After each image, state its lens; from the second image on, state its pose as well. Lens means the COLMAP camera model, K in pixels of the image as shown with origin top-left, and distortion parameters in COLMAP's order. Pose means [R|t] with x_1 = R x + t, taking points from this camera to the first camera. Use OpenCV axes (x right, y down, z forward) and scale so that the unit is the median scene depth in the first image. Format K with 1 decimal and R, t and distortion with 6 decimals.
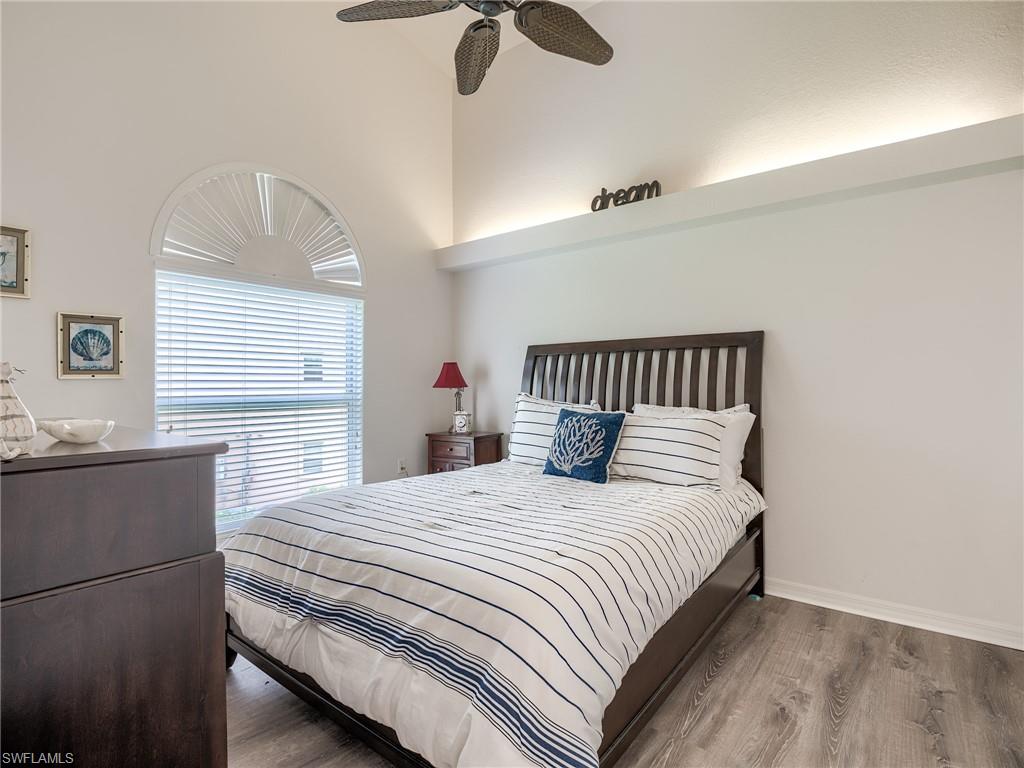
lens RADIAL K [[512.2, 0, 513.5], [0, 512.2, 380.8], [0, 0, 1]] dist [-0.002951, -0.001322]
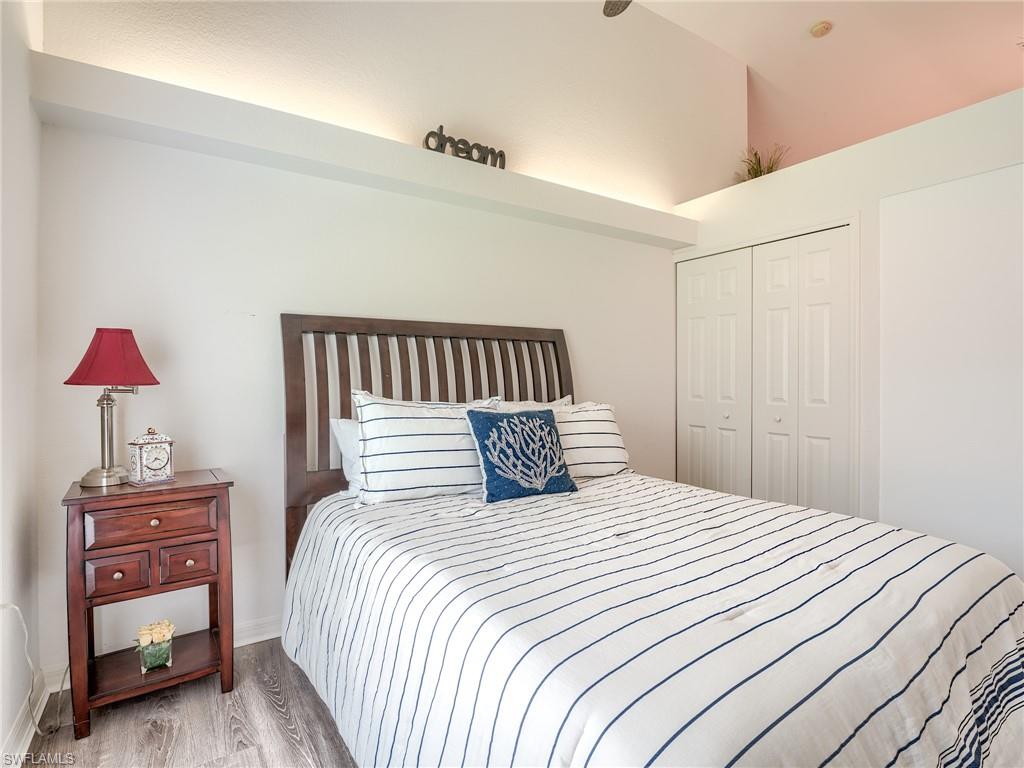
lens RADIAL K [[531.5, 0, 511.6], [0, 531.5, 371.5], [0, 0, 1]] dist [-0.003123, -0.000889]
pose [[0.286429, 0.002117, 0.958099, -0.613870], [-0.007100, 0.999975, -0.000087, -0.001696], [-0.958075, -0.006778, 0.286437, 0.713020]]
